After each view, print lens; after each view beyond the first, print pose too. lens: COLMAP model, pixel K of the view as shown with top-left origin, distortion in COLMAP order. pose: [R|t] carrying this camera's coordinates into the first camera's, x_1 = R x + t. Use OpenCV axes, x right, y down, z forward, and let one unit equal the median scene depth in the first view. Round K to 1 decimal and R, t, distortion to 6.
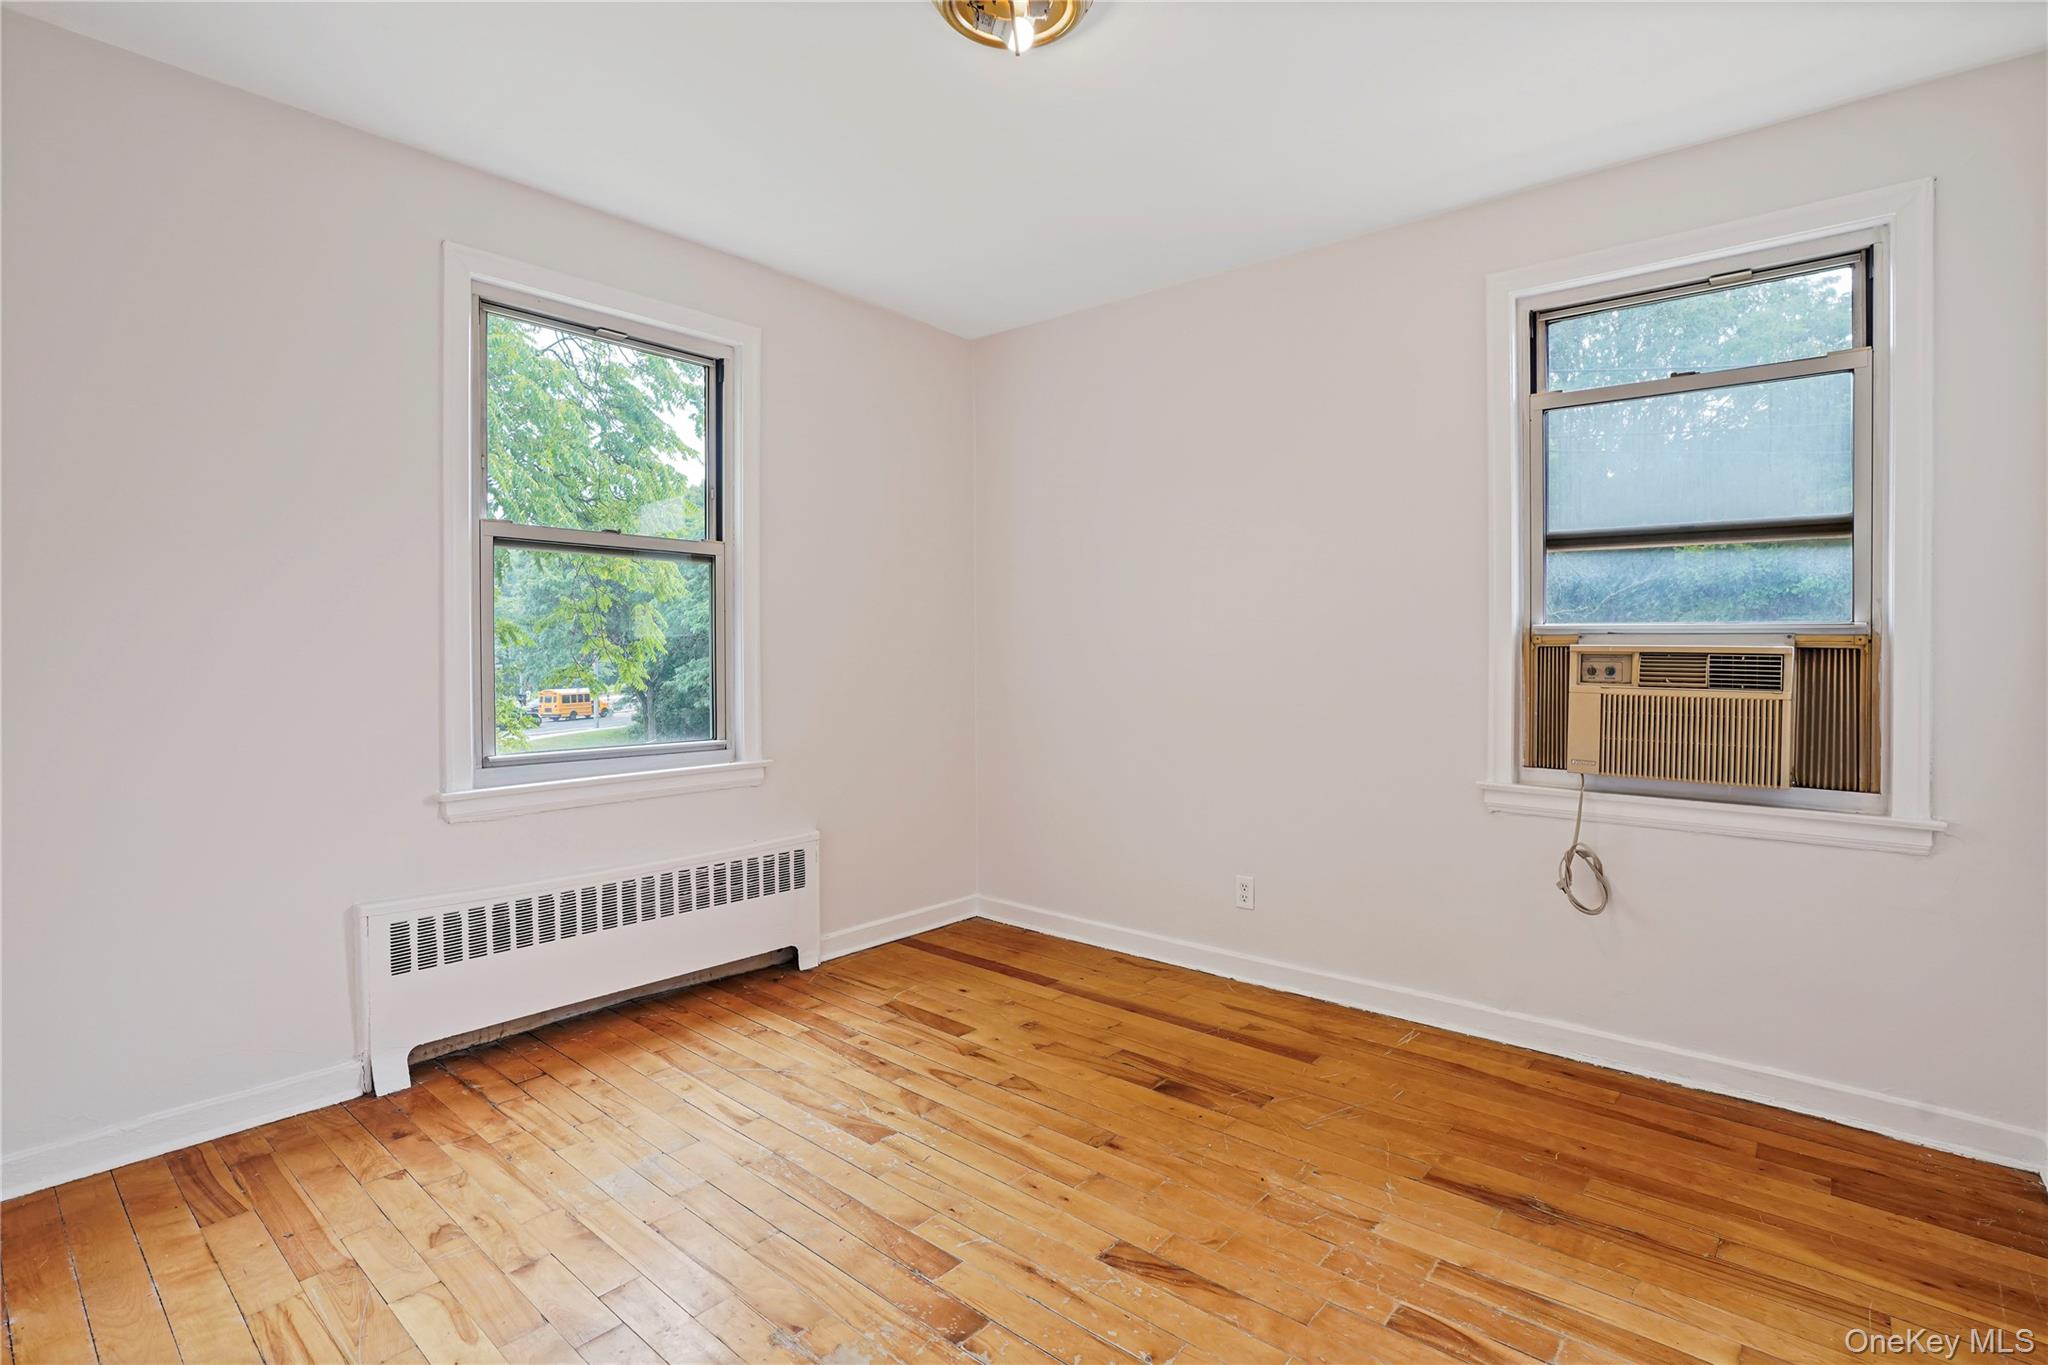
lens RADIAL K [[966.6, 0, 1058.6], [0, 966.6, 652.6], [0, 0, 1]] dist [-0.058205, 0.030105]
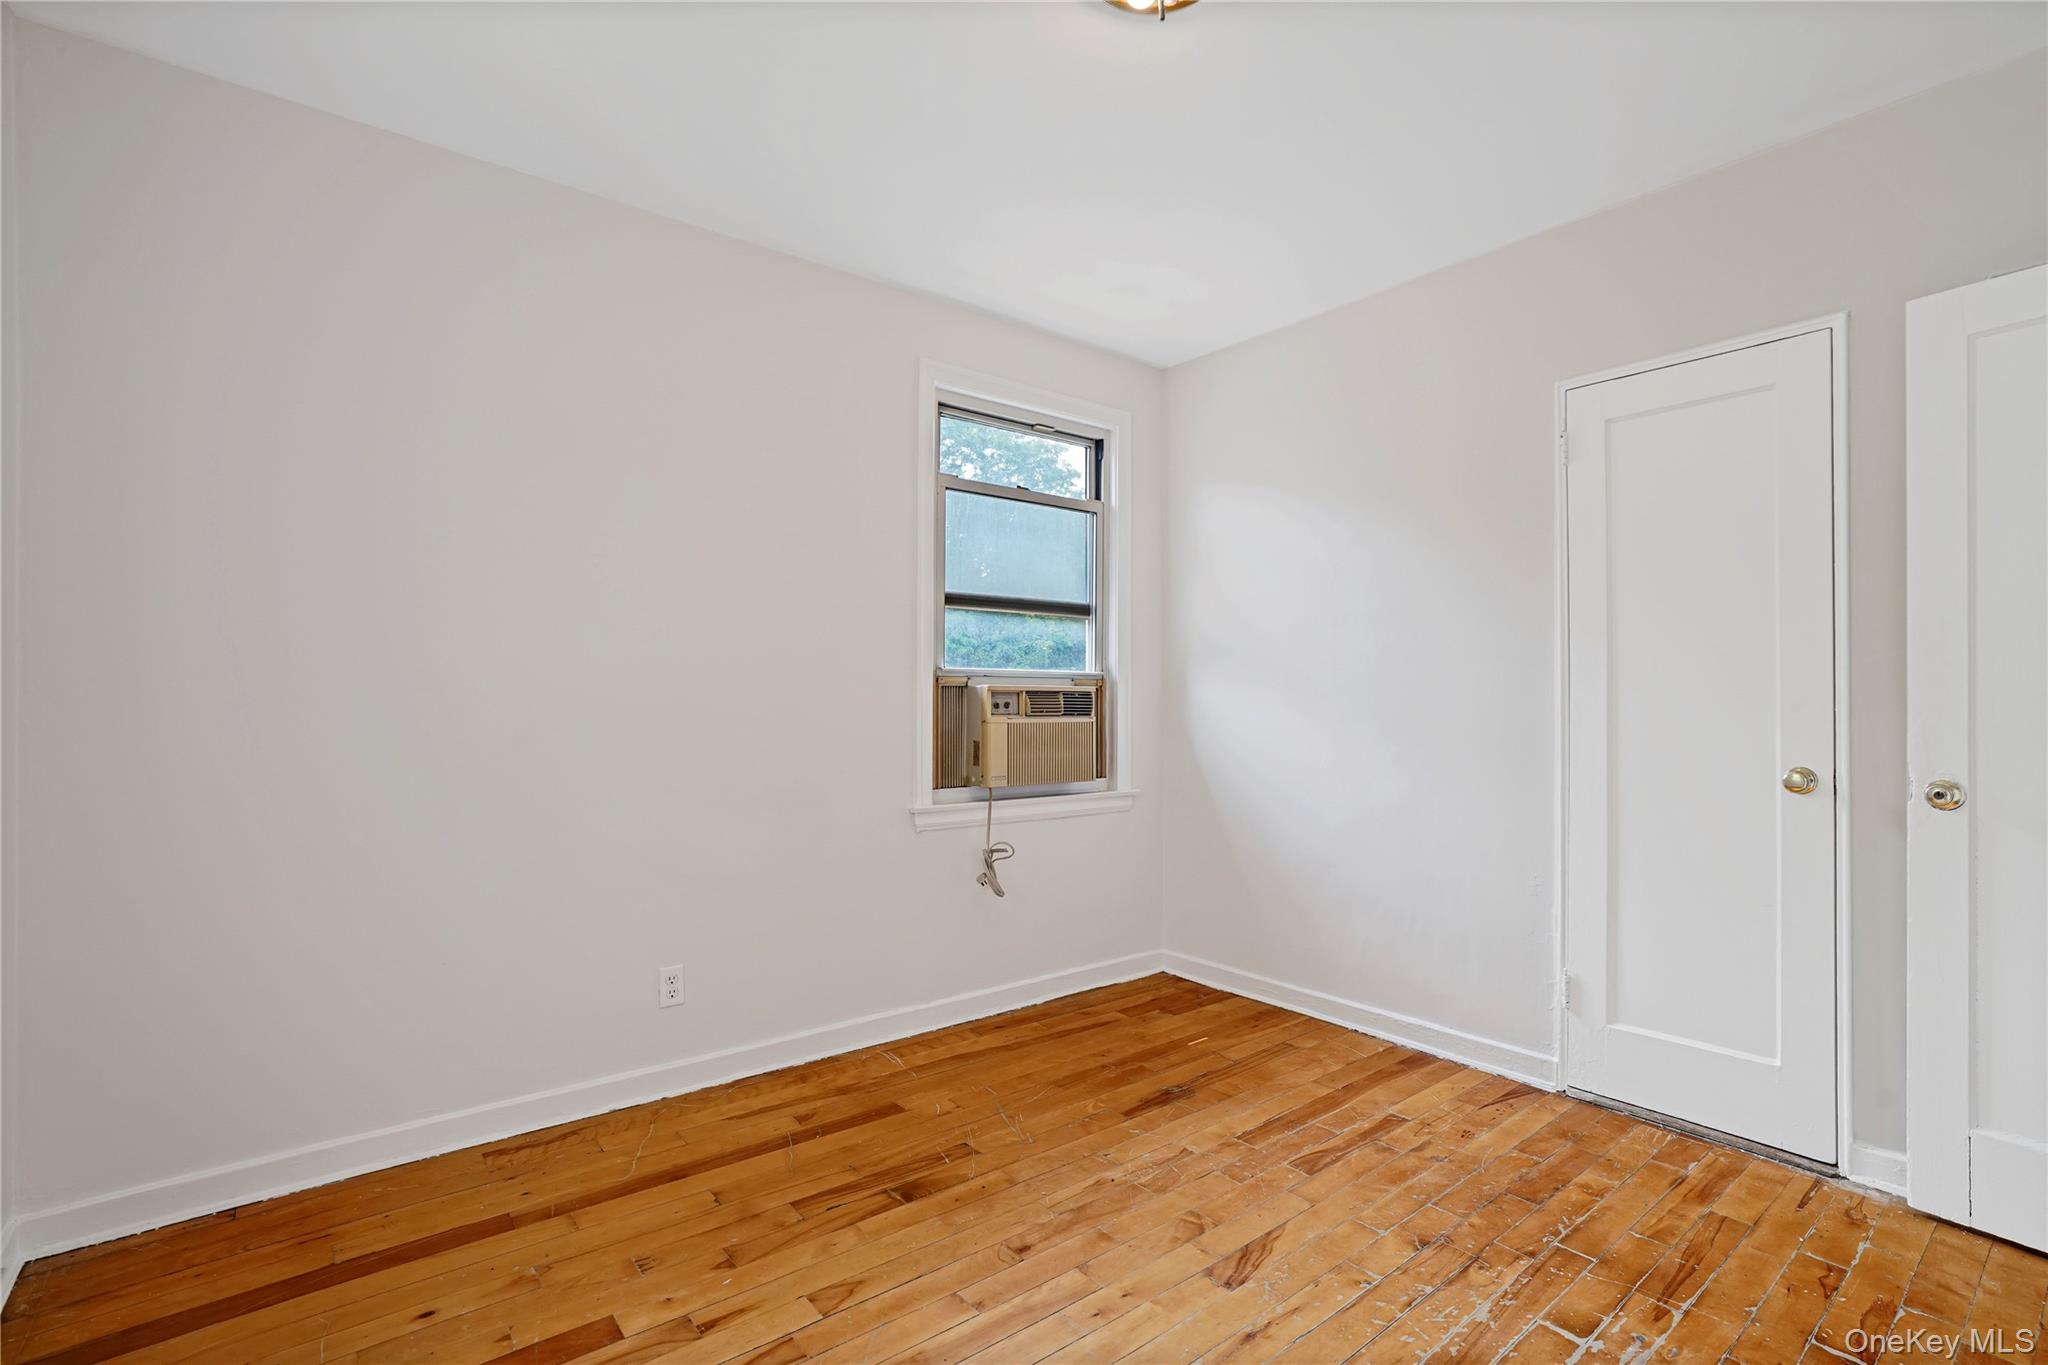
lens RADIAL K [[961.3, 0, 1024.0], [0, 961.3, 682.5], [0, 0, 1]] dist [-0.061628, 0.033151]
pose [[0.208564, 0.006577, 0.977987, -0.685722], [0.001738, 0.999973, -0.007096, -0.002260], [-0.978007, 0.003179, 0.208547, 0.694981]]
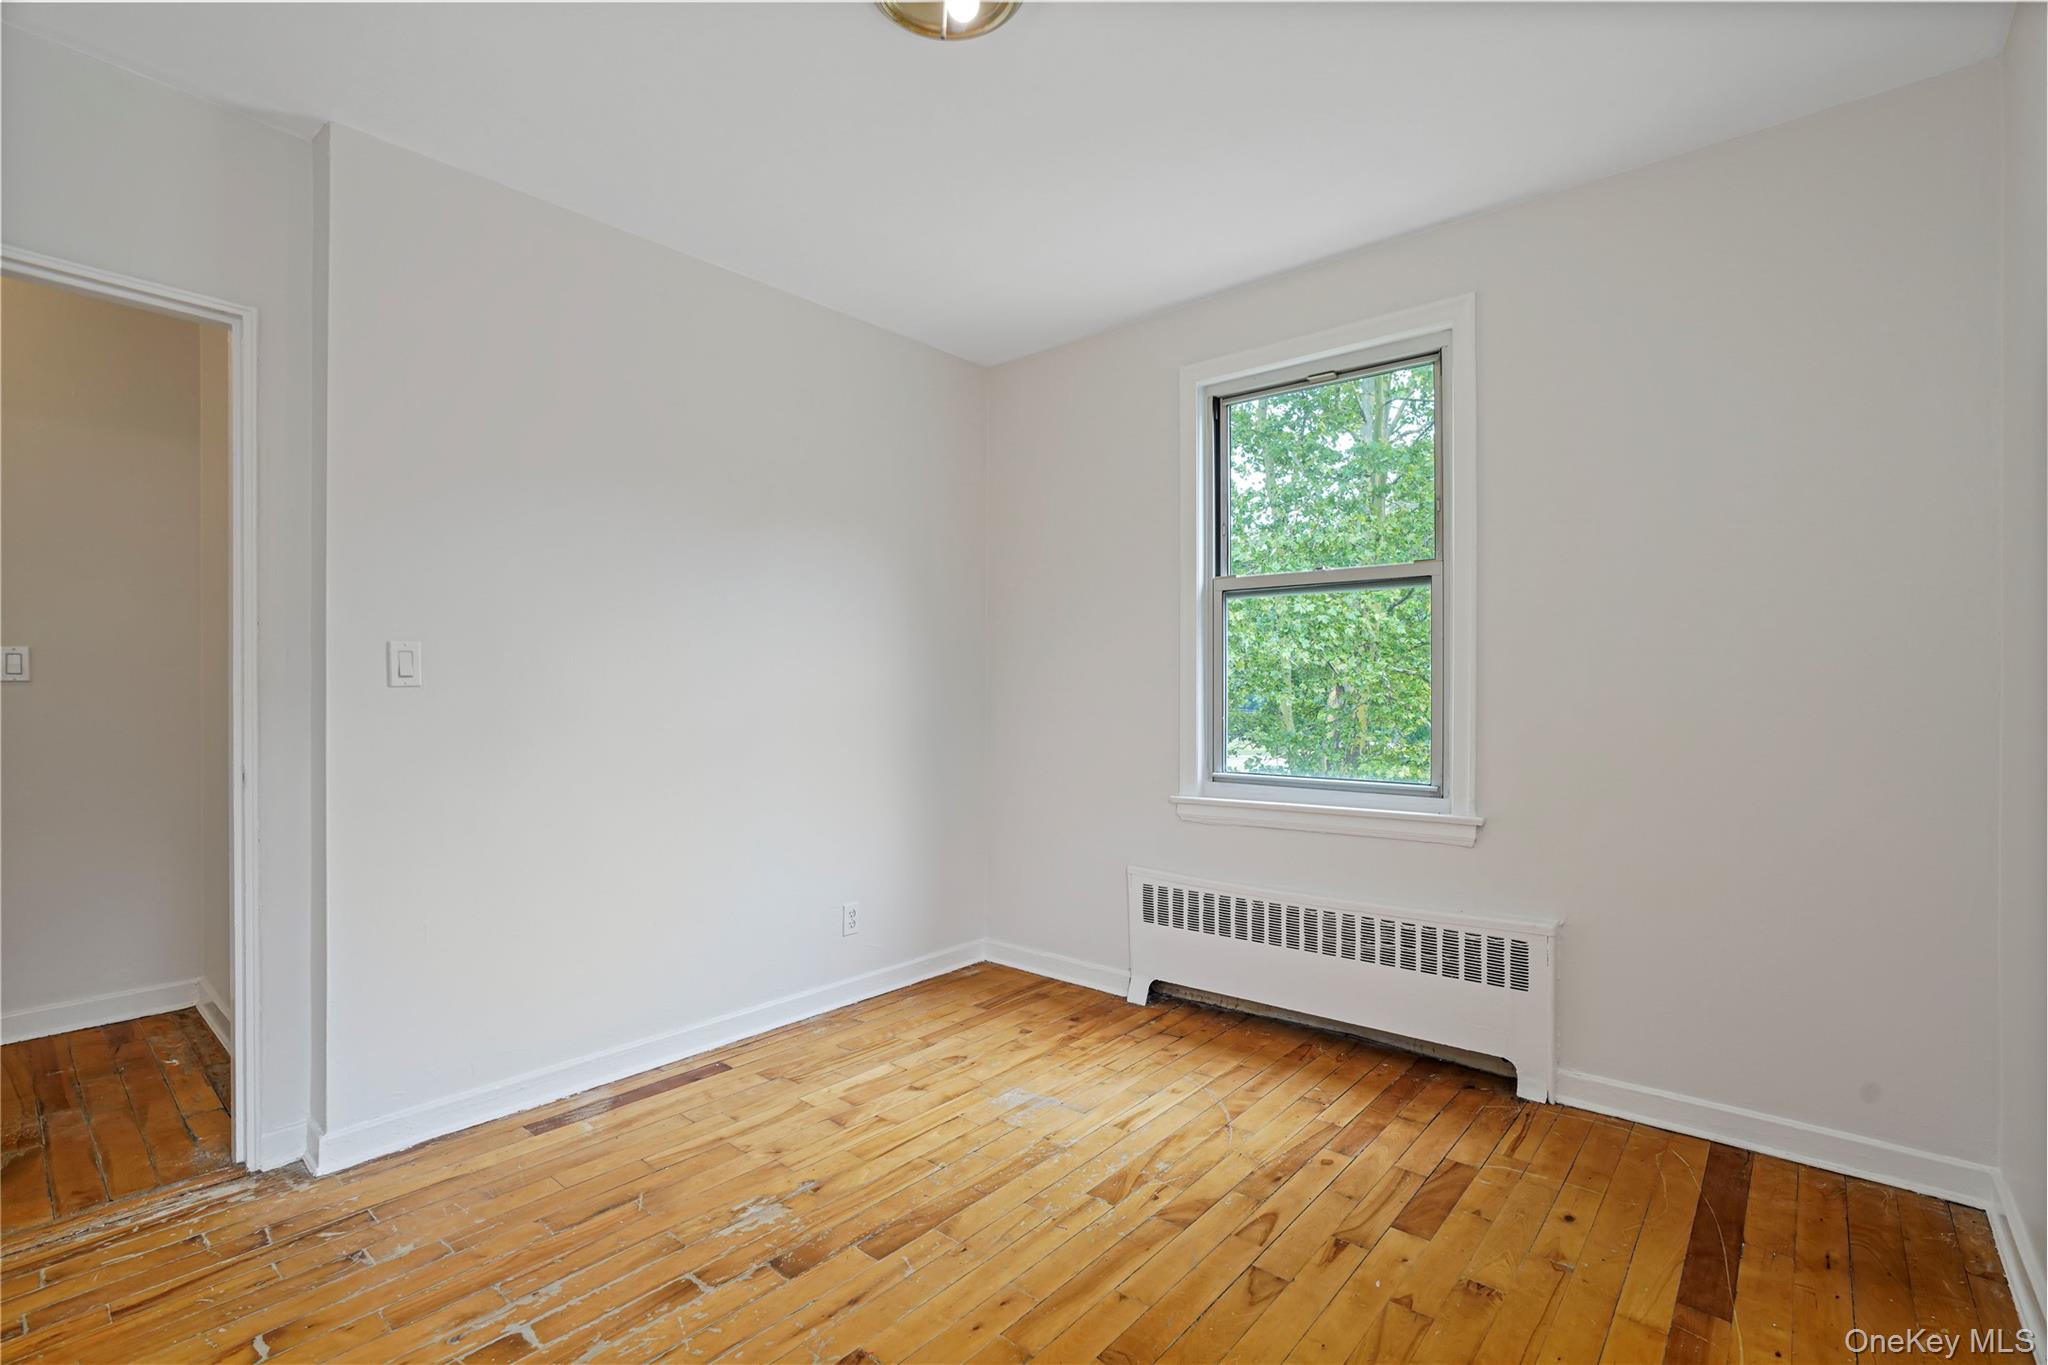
lens RADIAL K [[945.0, 0, 1032.3], [0, 945.0, 691.8], [0, 0, 1]] dist [-0.057012, 0.026216]
pose [[-0.015991, 0.002538, -0.999869, 0.640814], [0.001923, 0.999995, 0.002508, 0.002560], [0.999870, -0.001882, -0.015996, 0.818541]]
